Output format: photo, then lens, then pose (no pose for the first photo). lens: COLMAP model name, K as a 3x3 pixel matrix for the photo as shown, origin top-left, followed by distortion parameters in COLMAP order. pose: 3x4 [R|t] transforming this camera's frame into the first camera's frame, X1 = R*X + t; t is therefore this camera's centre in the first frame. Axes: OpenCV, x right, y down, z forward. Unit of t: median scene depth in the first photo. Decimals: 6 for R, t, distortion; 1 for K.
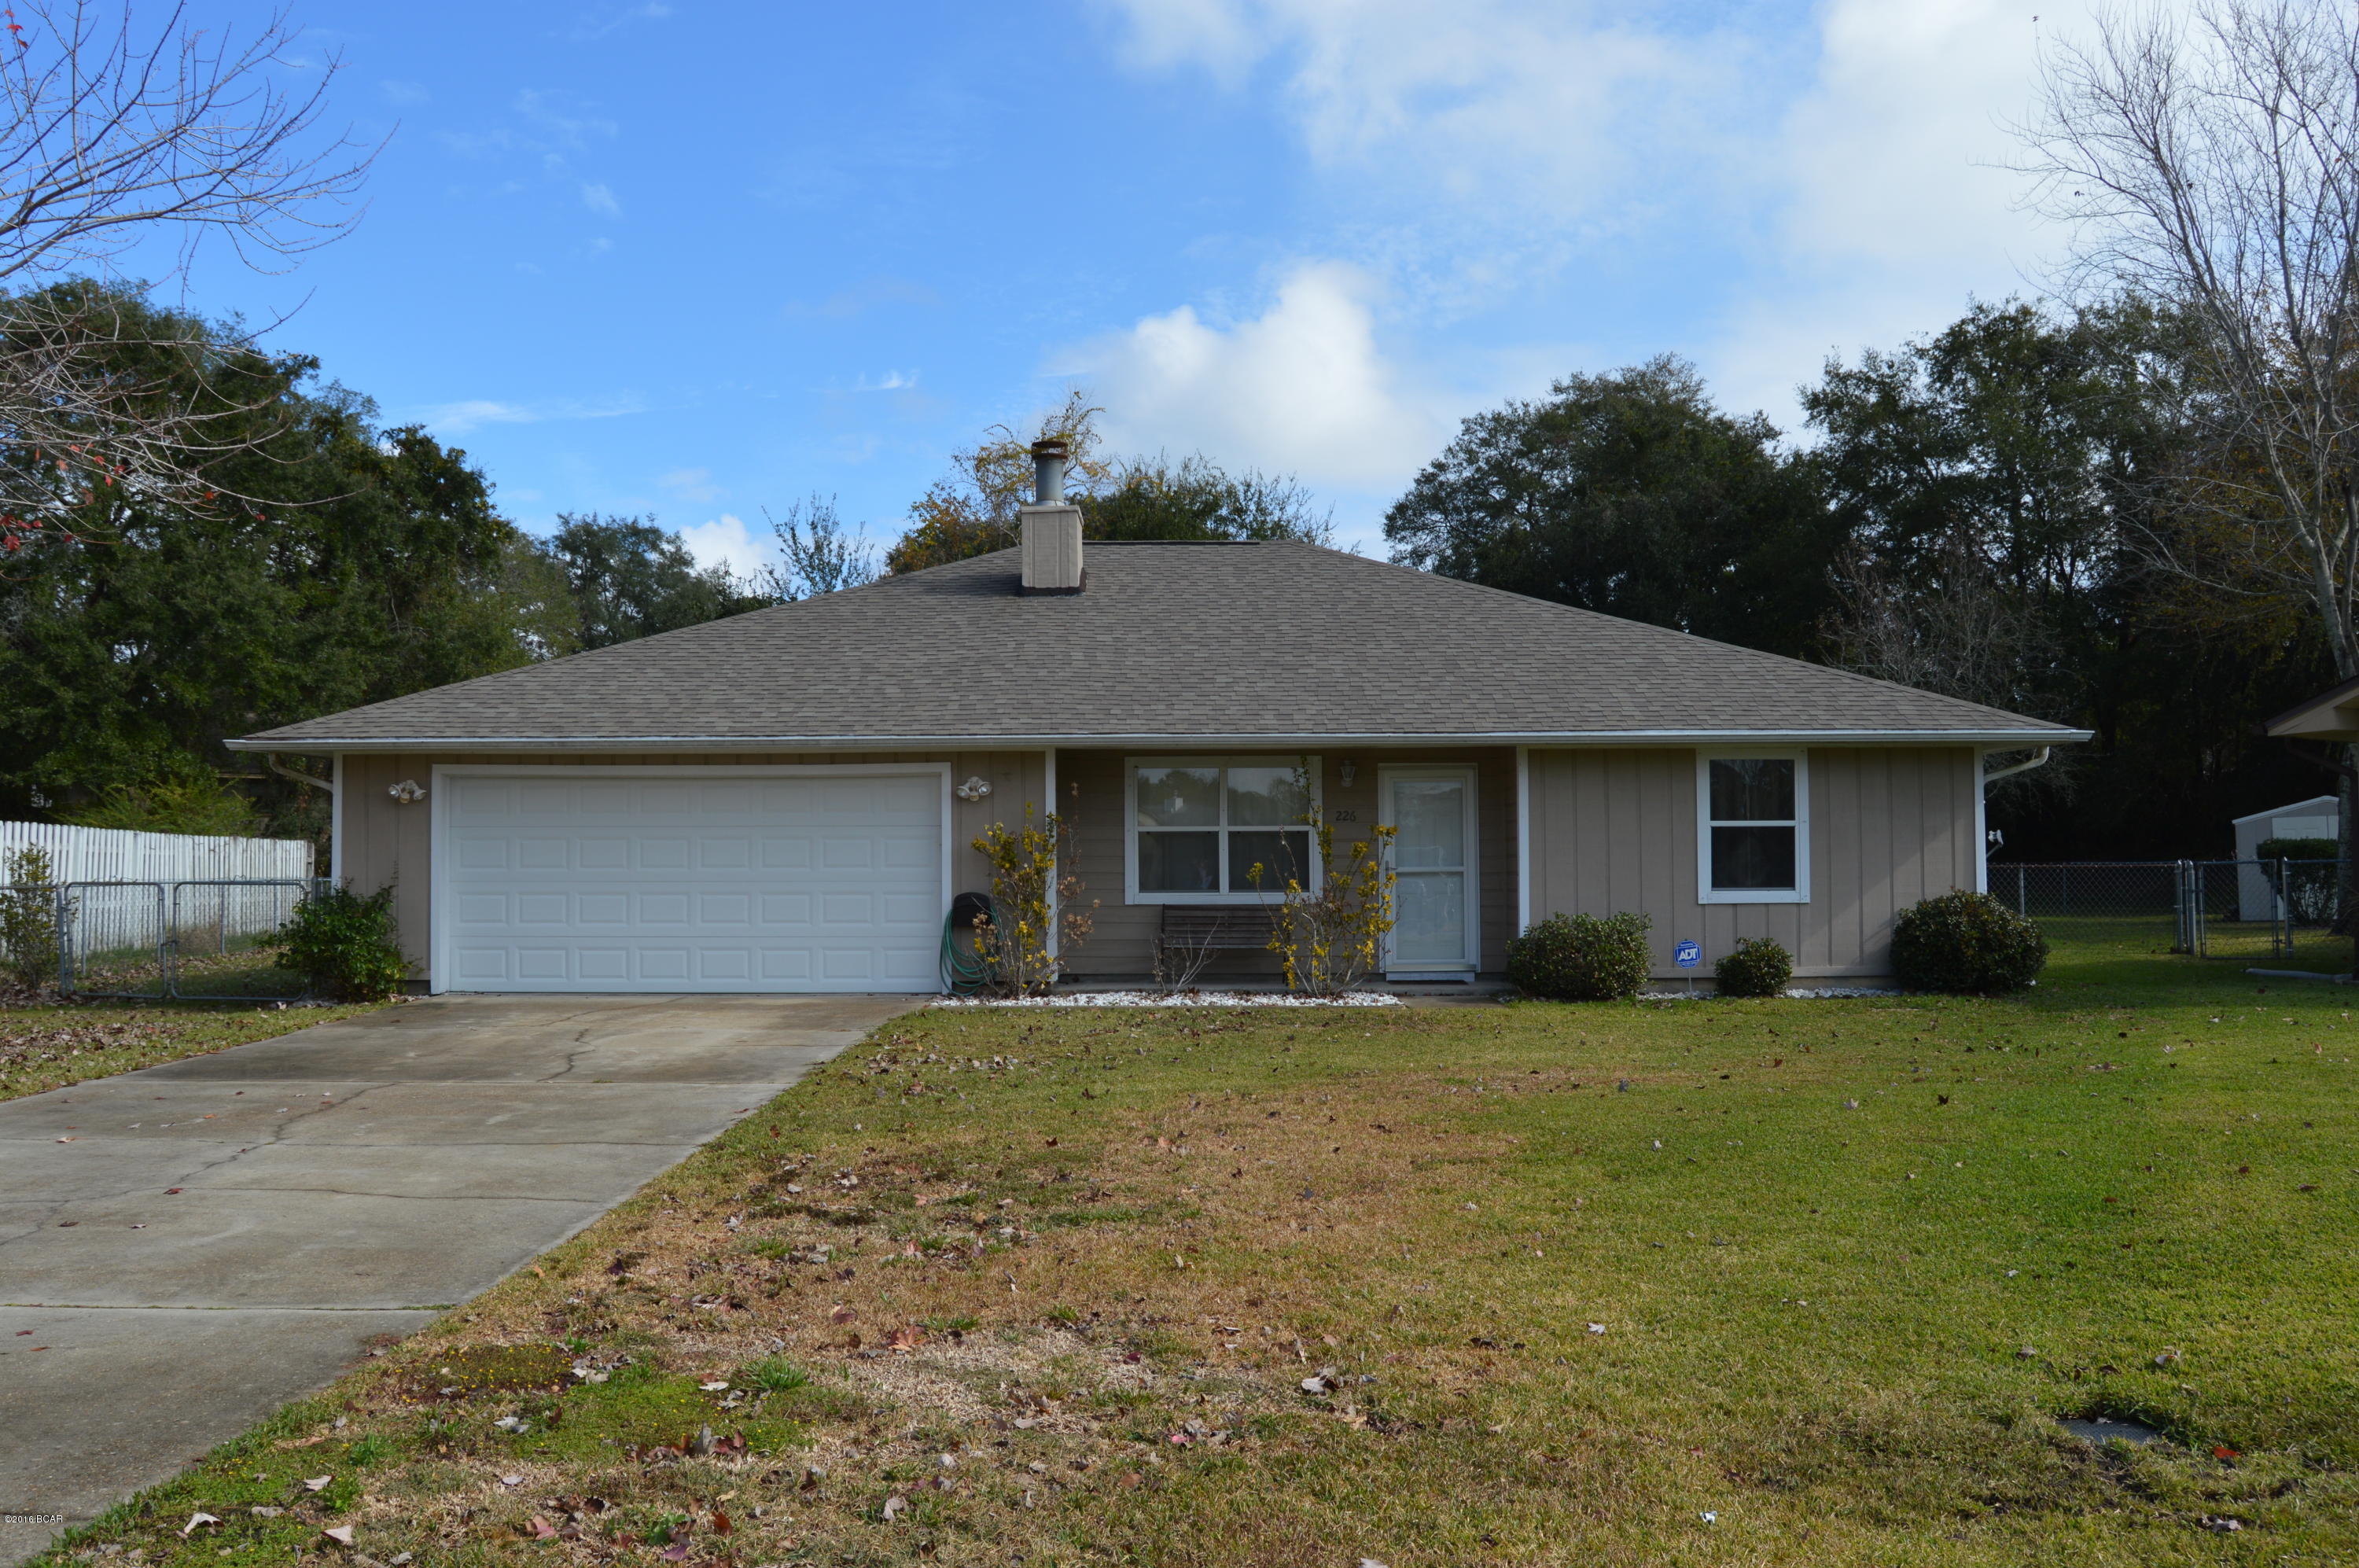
lens RADIAL K [[1996.2, 0, 1176.9], [0, 1996.2, 775.7], [0, 0, 1]] dist [-0.069255, 0.011165]
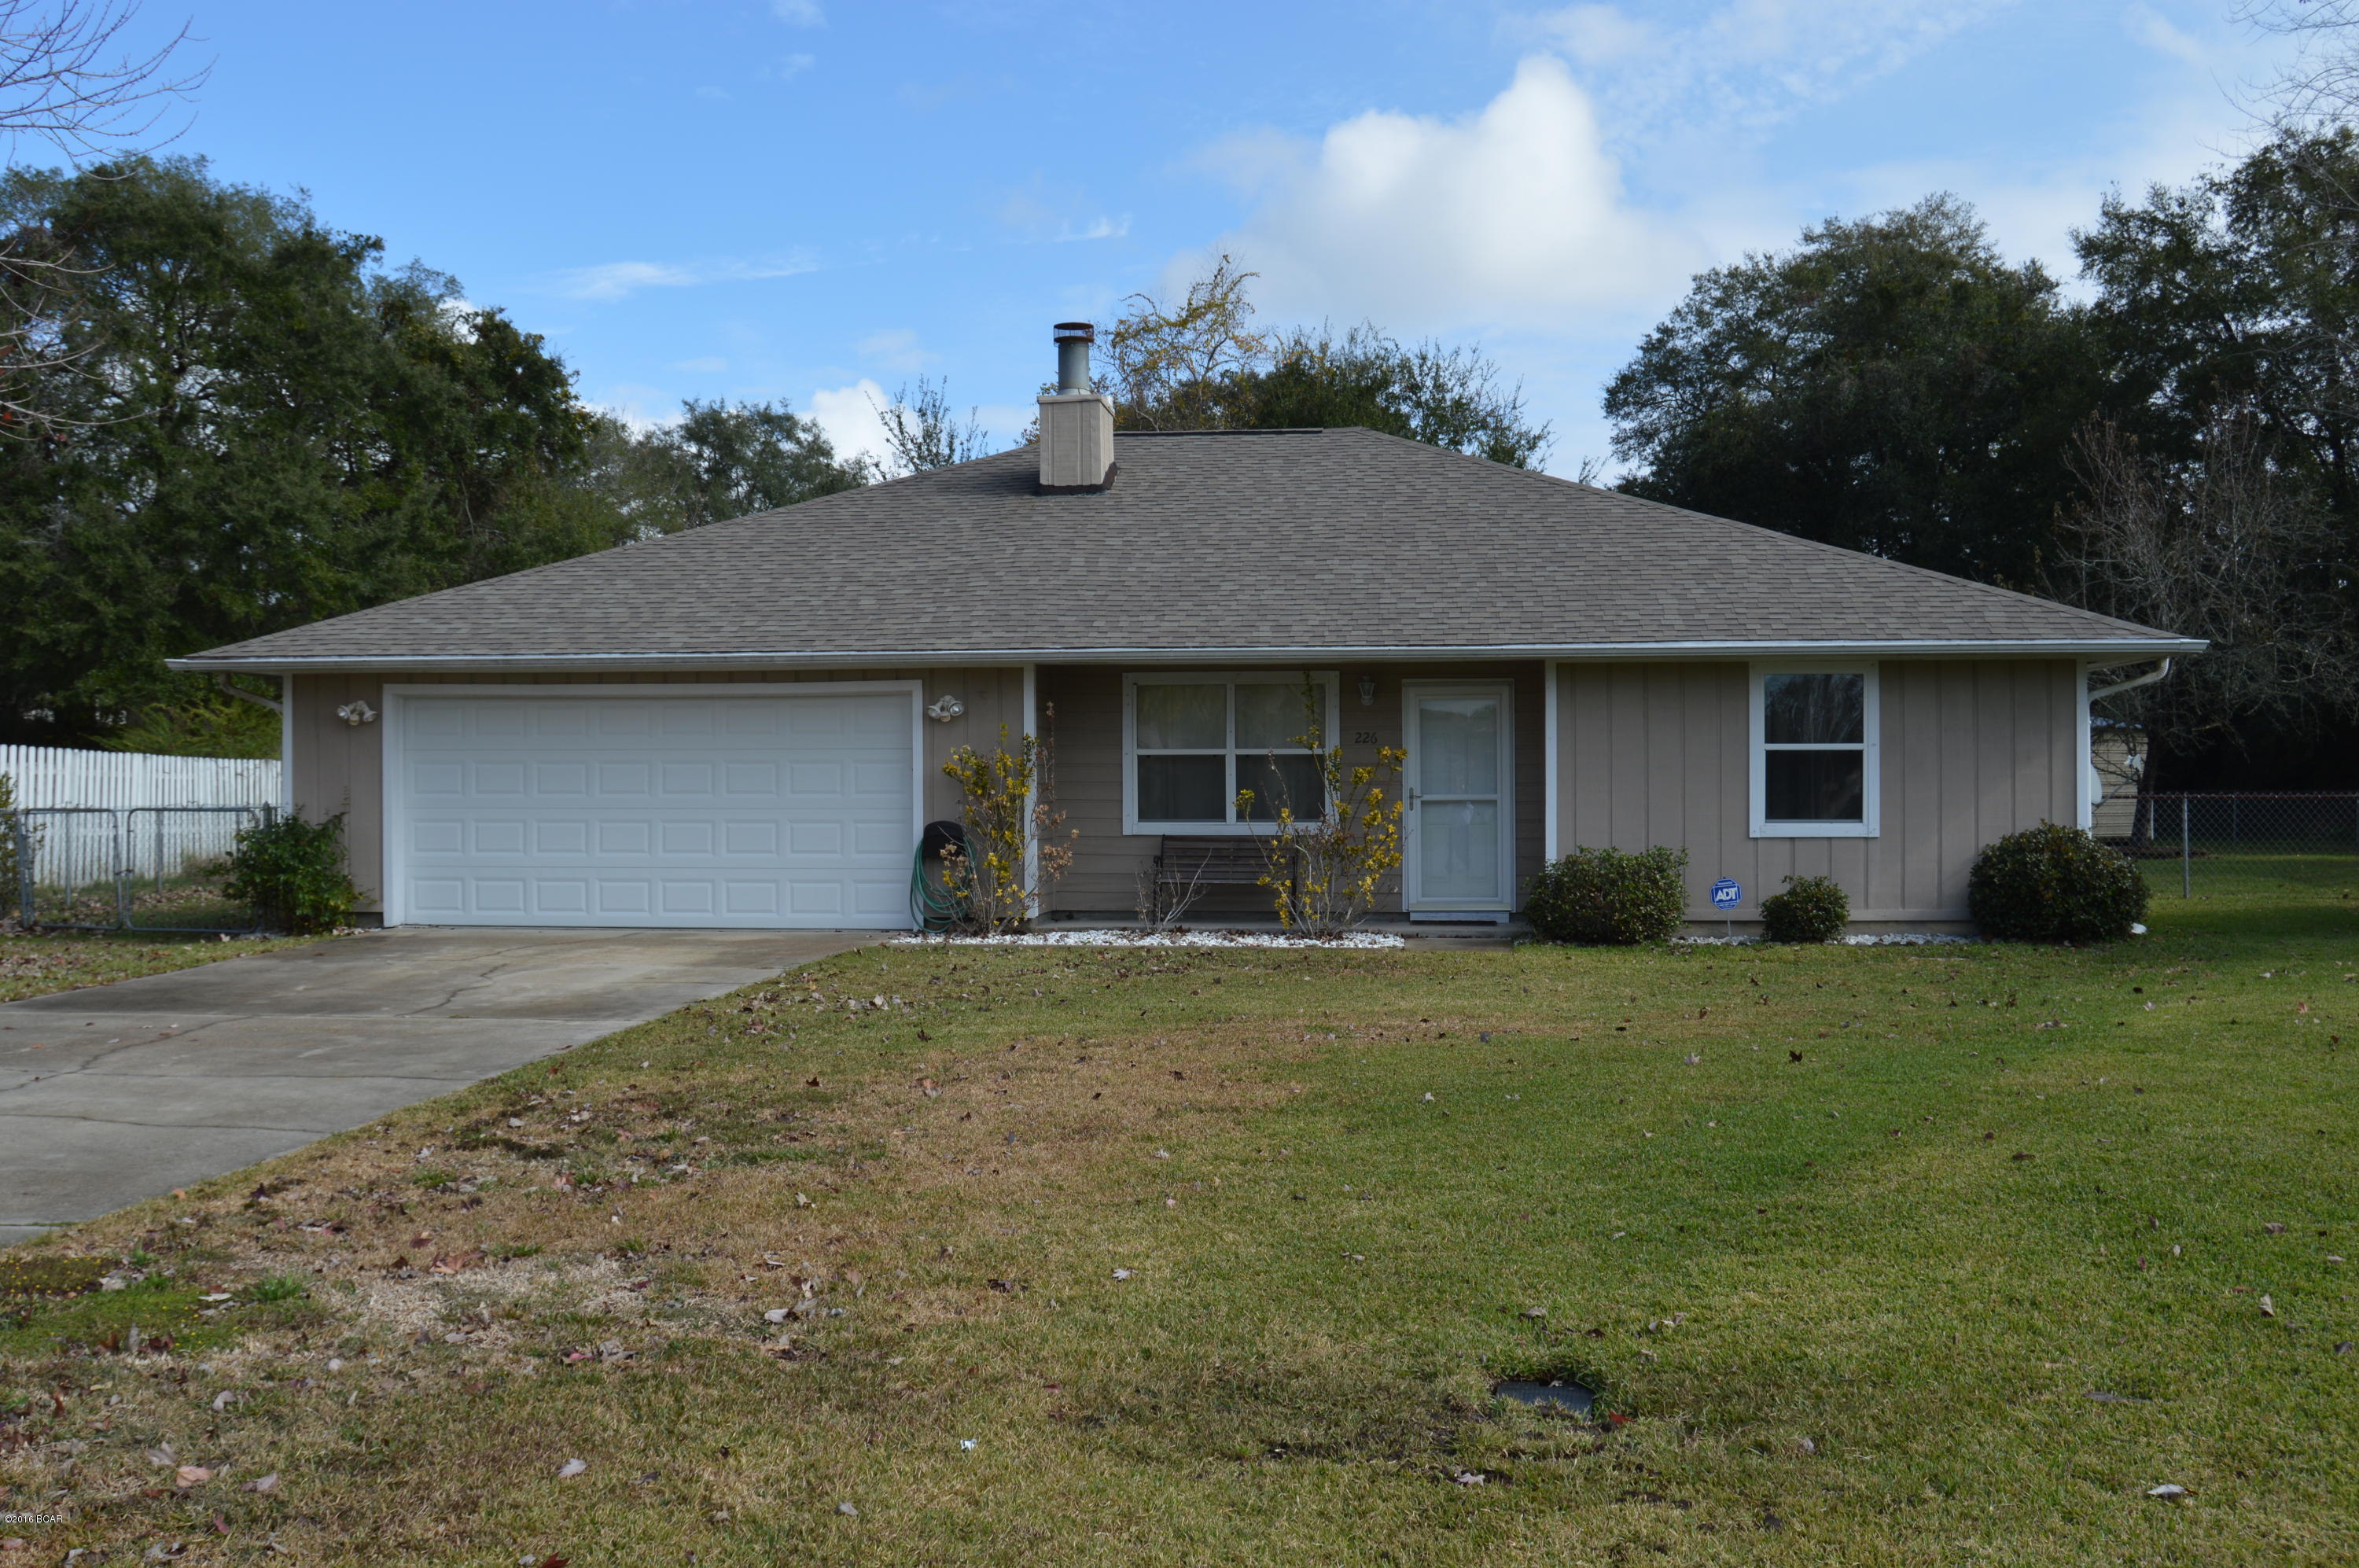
lens RADIAL K [[2274.0, 0, 1177.0], [0, 2274.0, 774.3], [0, 0, 1]] dist [-0.055155, 0.000000]
pose [[0.993873, 0.001648, -0.110512, 0.113704], [0.002542, 0.999283, 0.037765, -0.002317], [0.110495, -0.037814, 0.993157, -0.028605]]
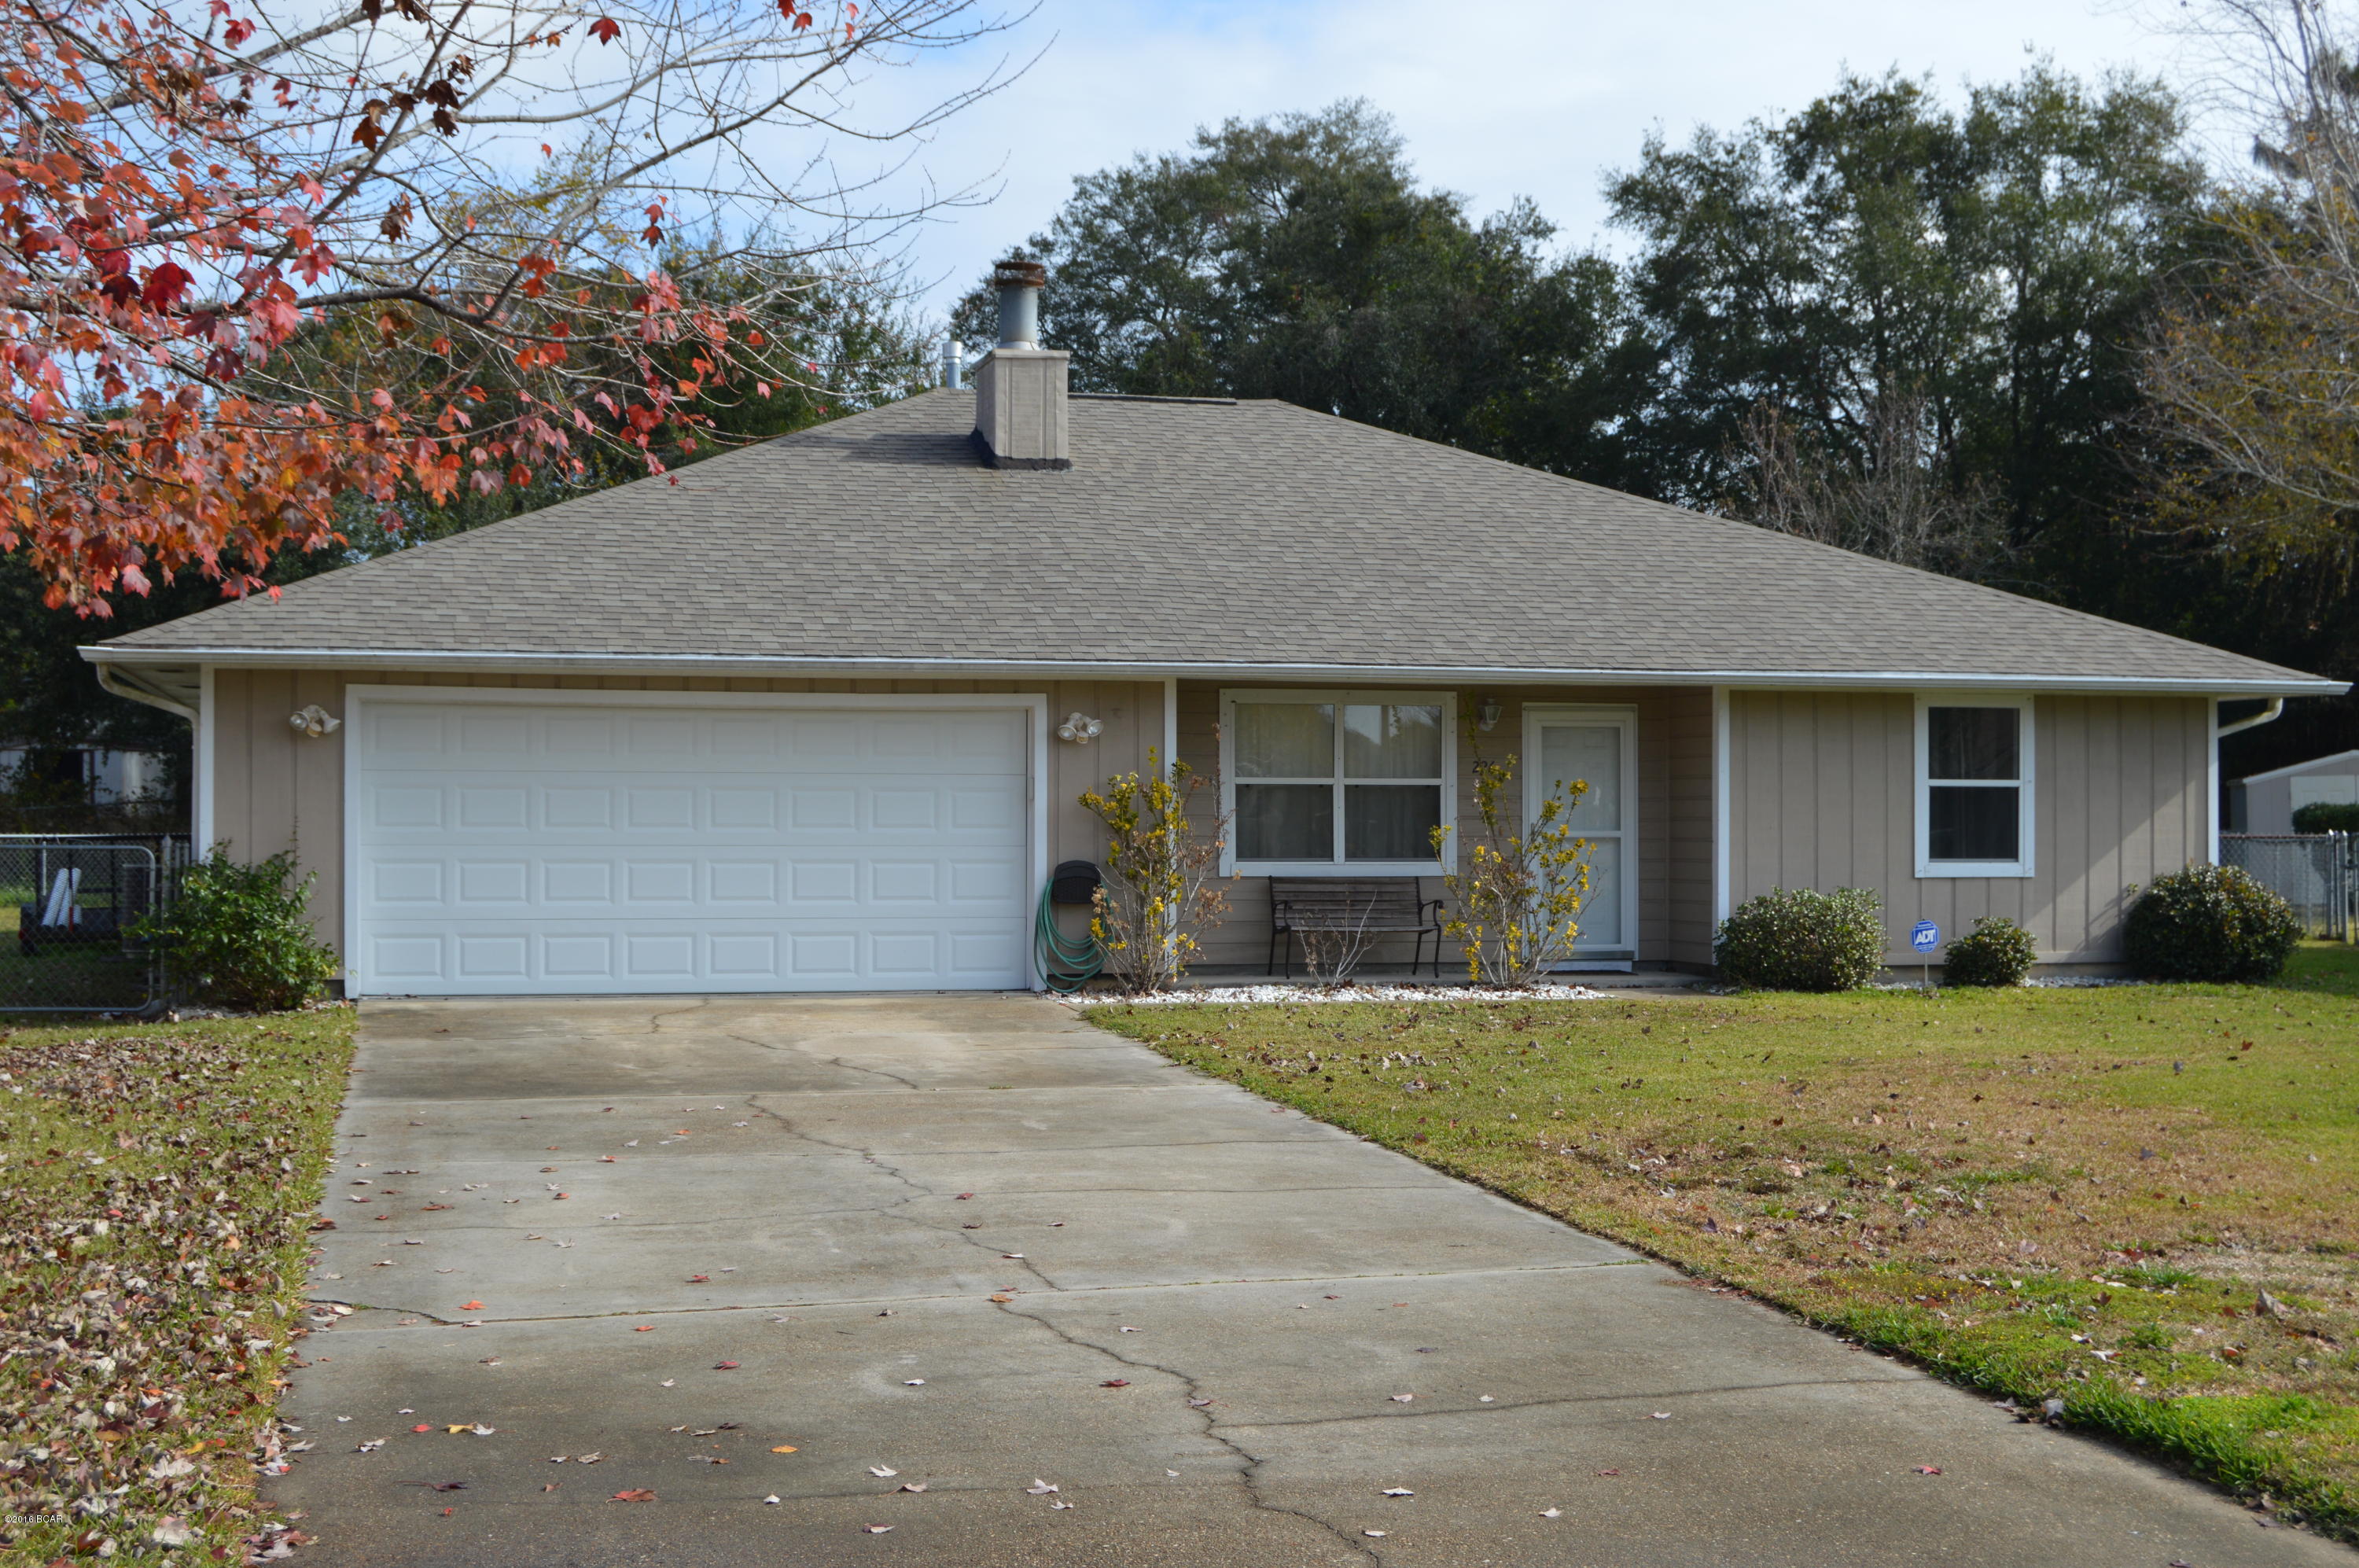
lens RADIAL K [[3081.4, 0, 1175.8], [0, 3081.4, 802.3], [0, 0, 1]] dist [-0.056773, 0.000000]
pose [[0.966948, 0.008307, 0.254839, -0.352546], [-0.018057, 0.999191, 0.035943, -0.008221], [-0.254334, -0.039356, 0.966315, -0.168589]]
